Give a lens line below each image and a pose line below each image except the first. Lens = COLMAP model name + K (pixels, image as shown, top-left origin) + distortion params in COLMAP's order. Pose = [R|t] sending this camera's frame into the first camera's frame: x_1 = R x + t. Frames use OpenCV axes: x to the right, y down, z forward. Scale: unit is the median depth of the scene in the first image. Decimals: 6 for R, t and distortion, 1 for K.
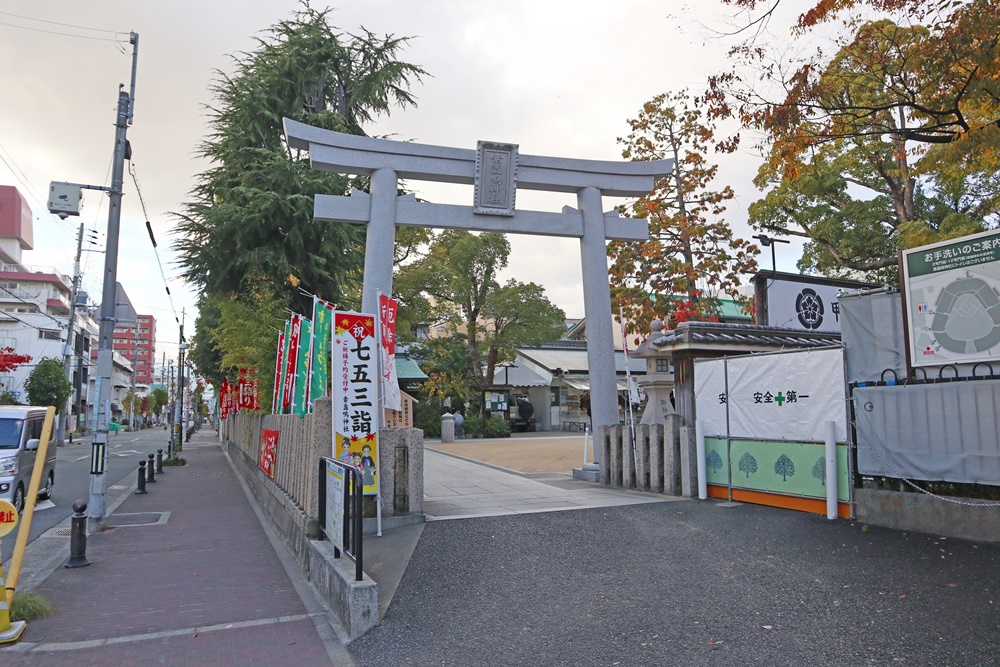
lens RADIAL K [[699.8, 0, 500.0], [0, 699.8, 333.5], [0, 0, 1]] dist [-0.125526, 0.092681]
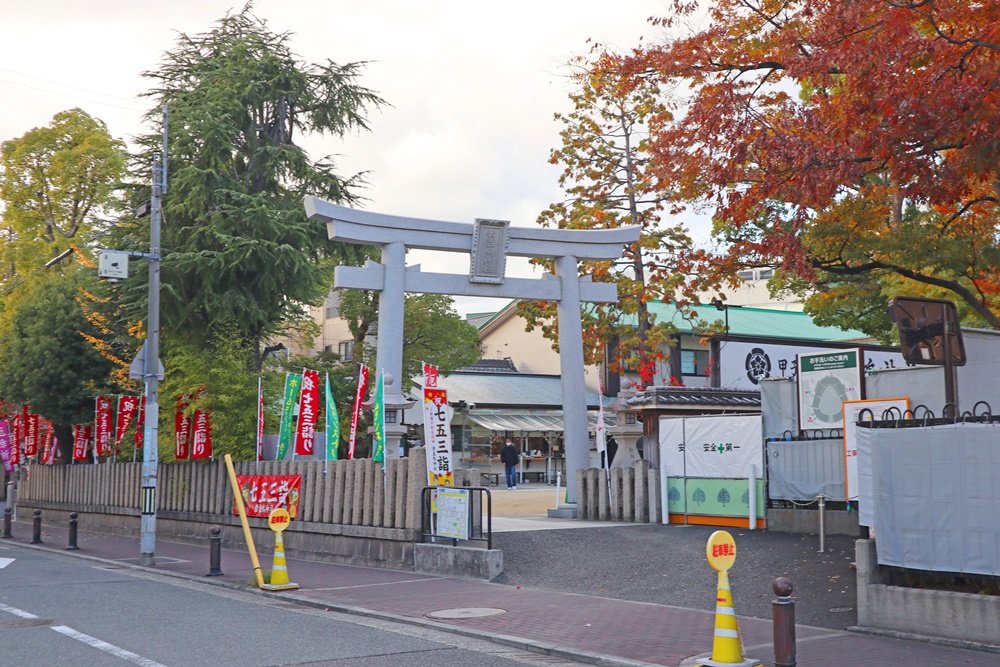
lens RADIAL K [[1301.9, 0, 500.0], [0, 1301.9, 333.5], [0, 0, 1]] dist [-0.003571, -0.009609]
pose [[0.983697, 0.016858, 0.179043, -0.415436], [-0.019311, 0.999742, 0.011963, -0.130717], [-0.178795, -0.015225, 0.983769, -1.229240]]
